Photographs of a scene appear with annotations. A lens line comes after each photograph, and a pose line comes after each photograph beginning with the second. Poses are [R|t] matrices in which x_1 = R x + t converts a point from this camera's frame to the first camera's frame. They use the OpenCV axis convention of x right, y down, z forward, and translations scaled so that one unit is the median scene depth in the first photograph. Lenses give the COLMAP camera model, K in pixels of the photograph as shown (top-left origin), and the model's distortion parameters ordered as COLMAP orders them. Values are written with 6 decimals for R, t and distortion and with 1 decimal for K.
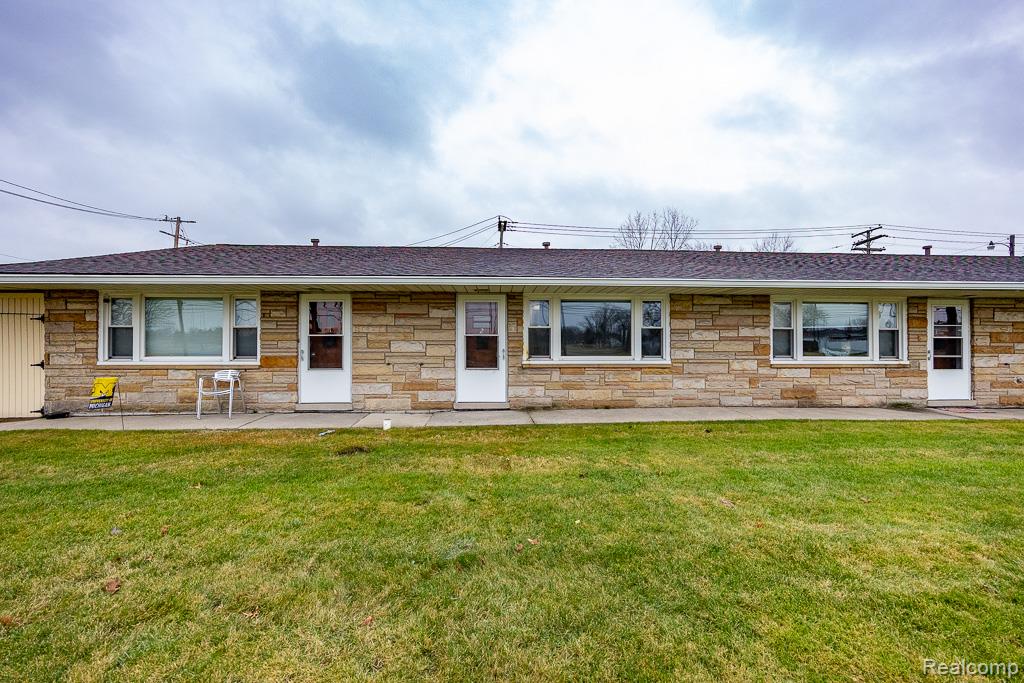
lens RADIAL K [[412.2, 0, 511.9], [0, 412.2, 342.6], [0, 0, 1]] dist [0.000140, 0.000092]
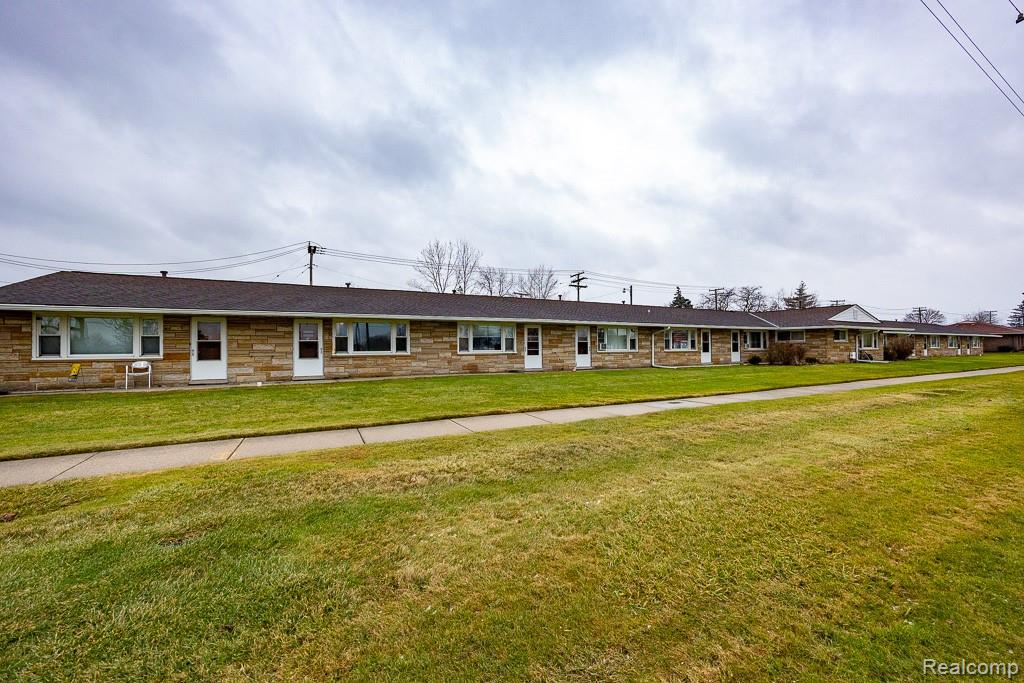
lens RADIAL K [[412.2, 0, 511.9], [0, 412.2, 342.6], [0, 0, 1]] dist [0.000140, 0.000092]
pose [[0.905074, -0.003438, 0.425241, -0.033125], [0.012970, 0.999725, -0.019522, 0.039664], [-0.425057, 0.023184, 0.904870, -1.108641]]
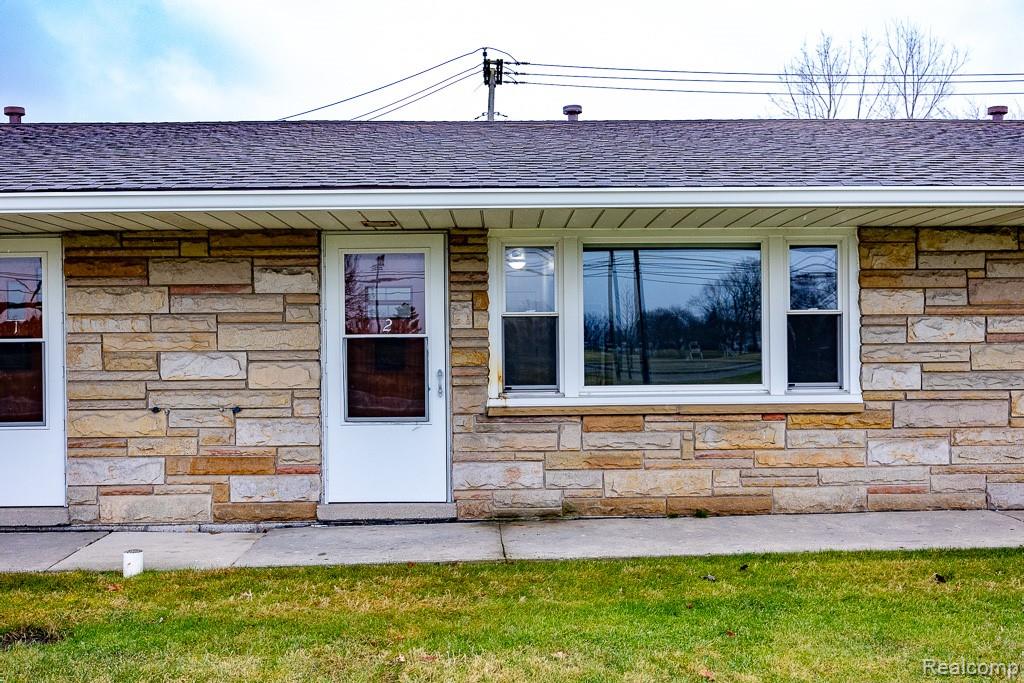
lens RADIAL K [[964.3, 0, 511.5], [0, 964.3, 353.4], [0, 0, 1]] dist [-0.001070, 0.006899]
pose [[0.999558, -0.010692, -0.027752, 0.075326], [0.010855, 0.999925, 0.005734, -0.004964], [0.027688, -0.006033, 0.999598, 0.063242]]
